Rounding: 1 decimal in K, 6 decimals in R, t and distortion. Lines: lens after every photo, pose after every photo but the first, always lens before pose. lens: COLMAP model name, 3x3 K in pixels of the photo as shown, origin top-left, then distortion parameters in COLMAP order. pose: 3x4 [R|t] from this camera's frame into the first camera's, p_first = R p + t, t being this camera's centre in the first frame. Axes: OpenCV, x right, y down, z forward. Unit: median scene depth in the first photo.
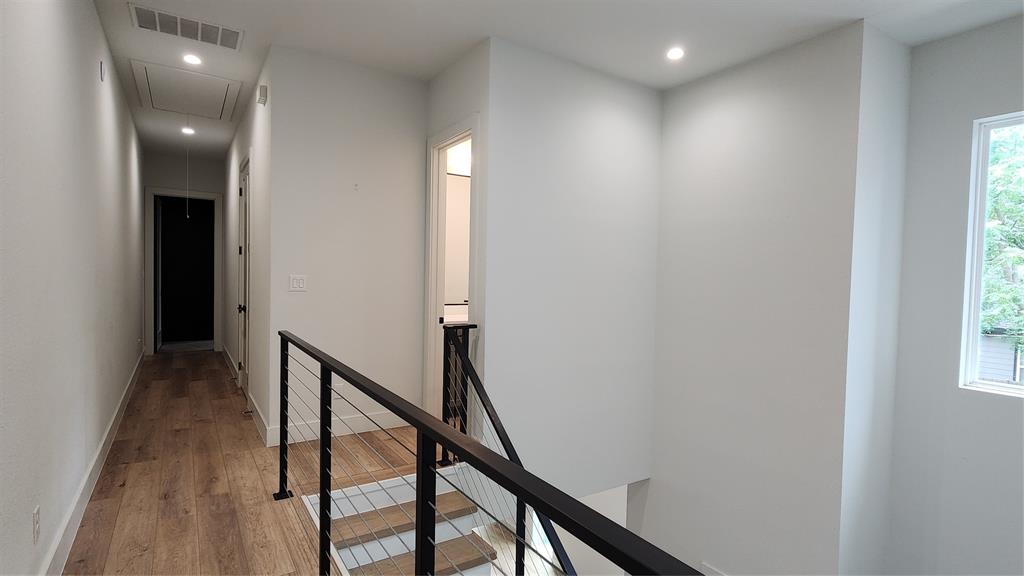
lens RADIAL K [[507.2, 0, 514.4], [0, 507.2, 290.9], [0, 0, 1]] dist [0.001193, -0.001006]
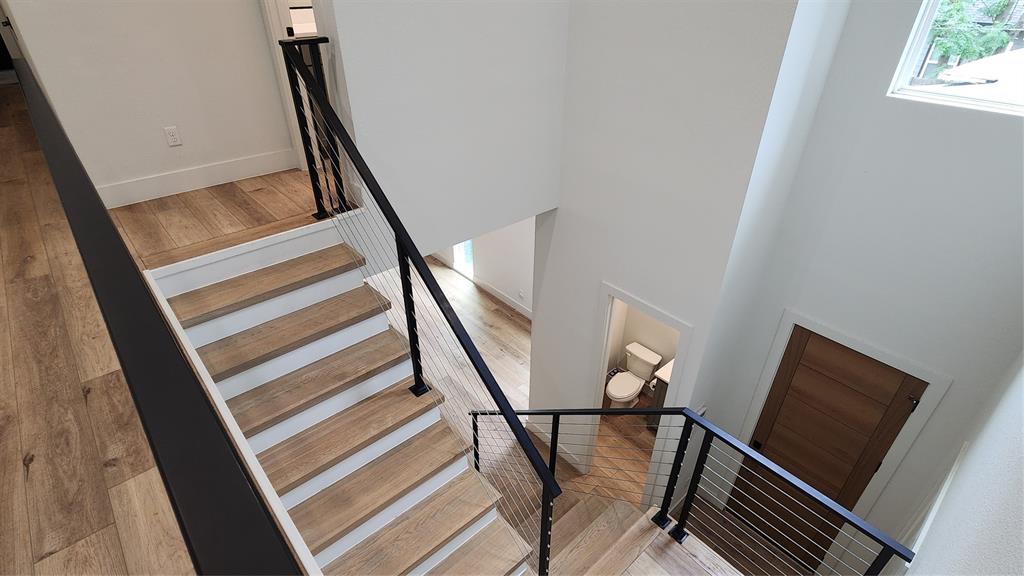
lens RADIAL K [[507.2, 0, 514.4], [0, 507.2, 290.9], [0, 0, 1]] dist [0.001193, -0.001006]
pose [[0.989174, -0.091309, 0.114881, 0.083932], [0.019078, 0.856217, 0.516263, 0.006885], [-0.145502, -0.508482, 0.848690, 0.157979]]
